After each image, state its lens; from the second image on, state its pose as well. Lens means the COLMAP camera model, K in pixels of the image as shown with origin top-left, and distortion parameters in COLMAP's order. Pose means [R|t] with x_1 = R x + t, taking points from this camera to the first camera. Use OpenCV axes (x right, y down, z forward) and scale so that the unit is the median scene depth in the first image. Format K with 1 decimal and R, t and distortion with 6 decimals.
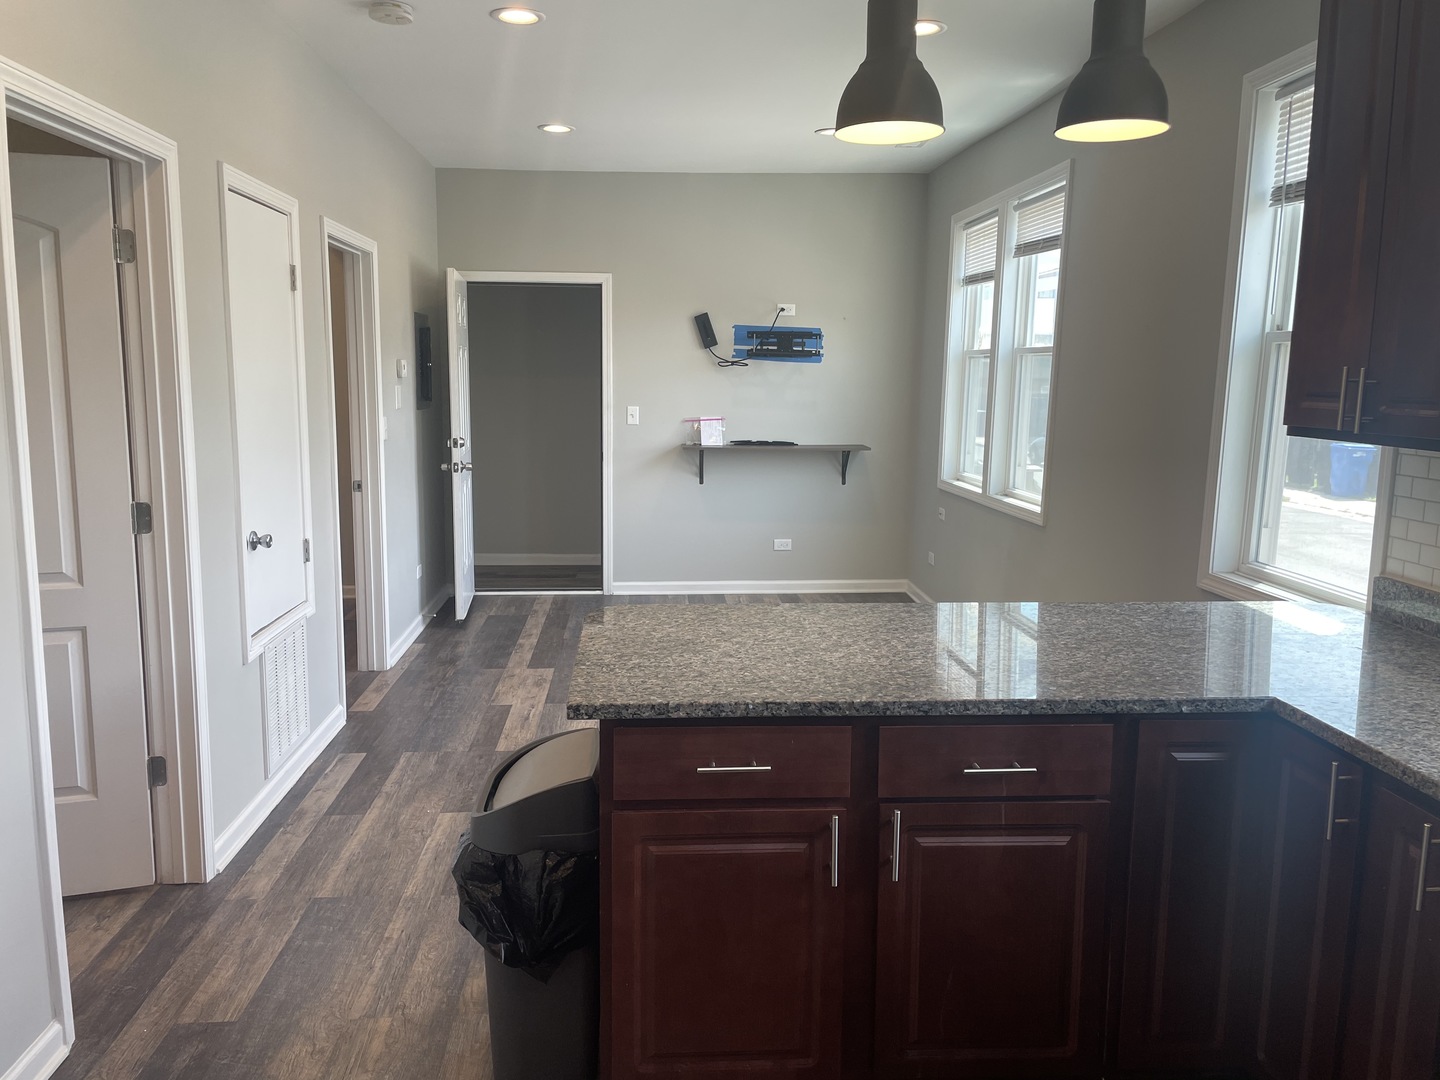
lens RADIAL K [[1094.7, 0, 720.0], [0, 1094.7, 540.0], [0, 0, 1]] dist [0.065026, -0.097632]
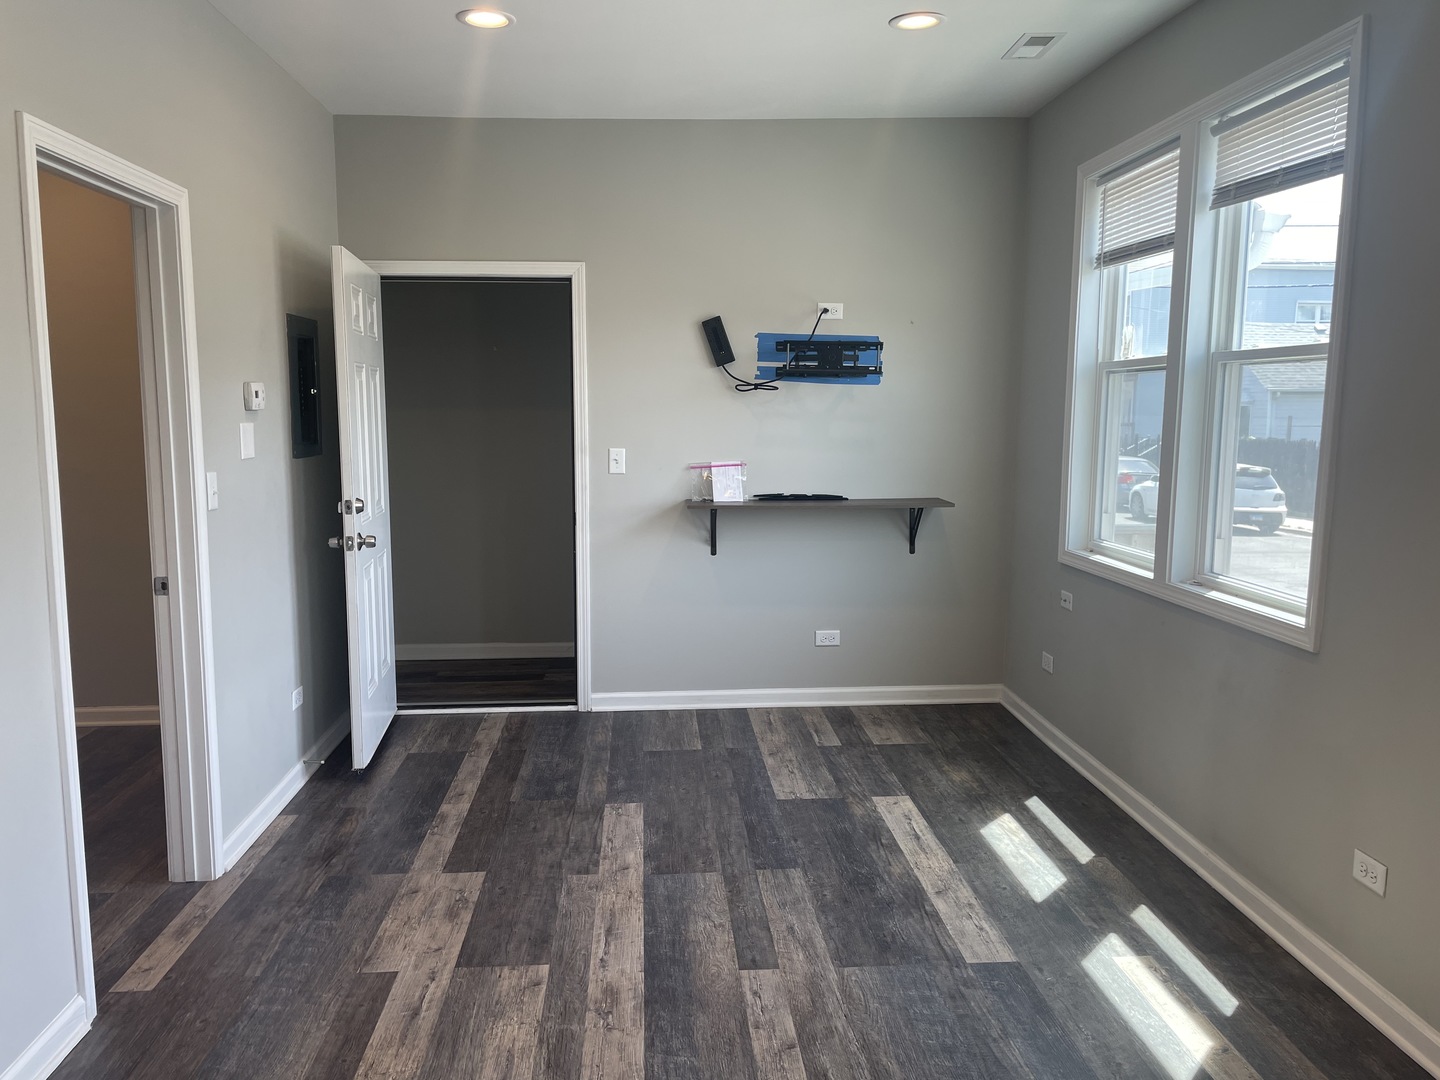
lens RADIAL K [[1094.7, 0, 720.0], [0, 1094.7, 540.0], [0, 0, 1]] dist [0.065026, -0.097632]
pose [[0.999939, -0.010979, -0.001194, -0.013405], [0.010936, 0.999450, -0.031292, -0.043389], [0.001536, 0.031277, 0.999510, 0.319918]]
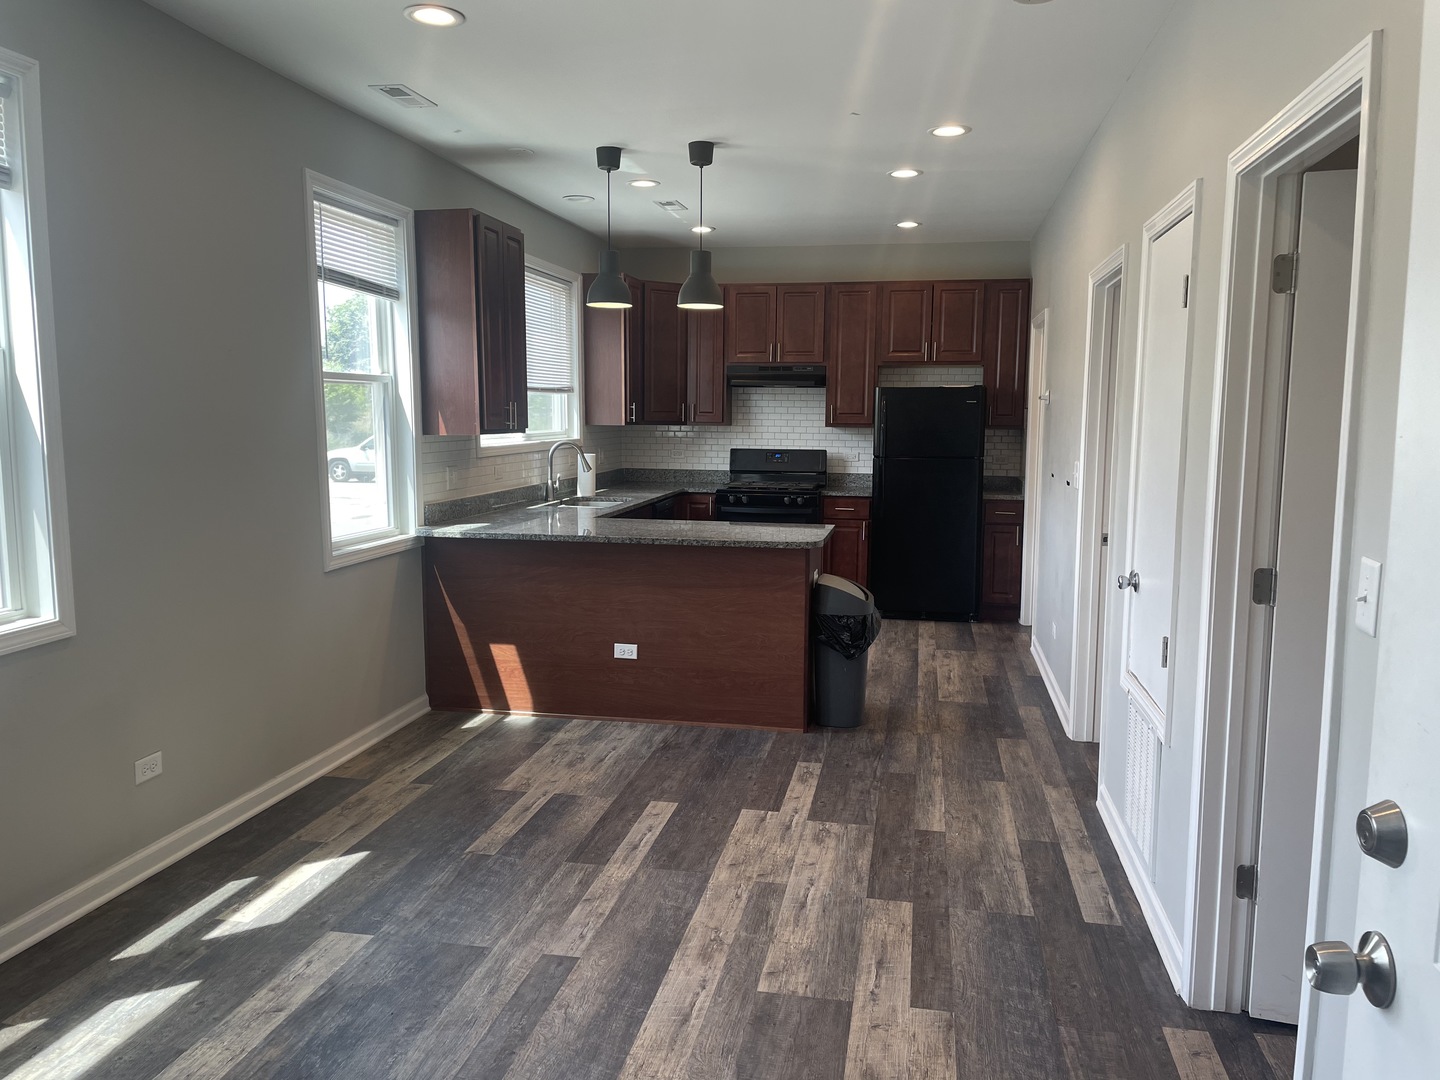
lens RADIAL K [[1094.7, 0, 720.0], [0, 1094.7, 540.0], [0, 0, 1]] dist [0.065026, -0.097632]
pose [[-0.966817, -0.049355, 0.250656, -0.173266], [0.018880, 0.964673, 0.262771, -0.174403], [-0.254771, 0.258784, -0.931731, 1.145946]]
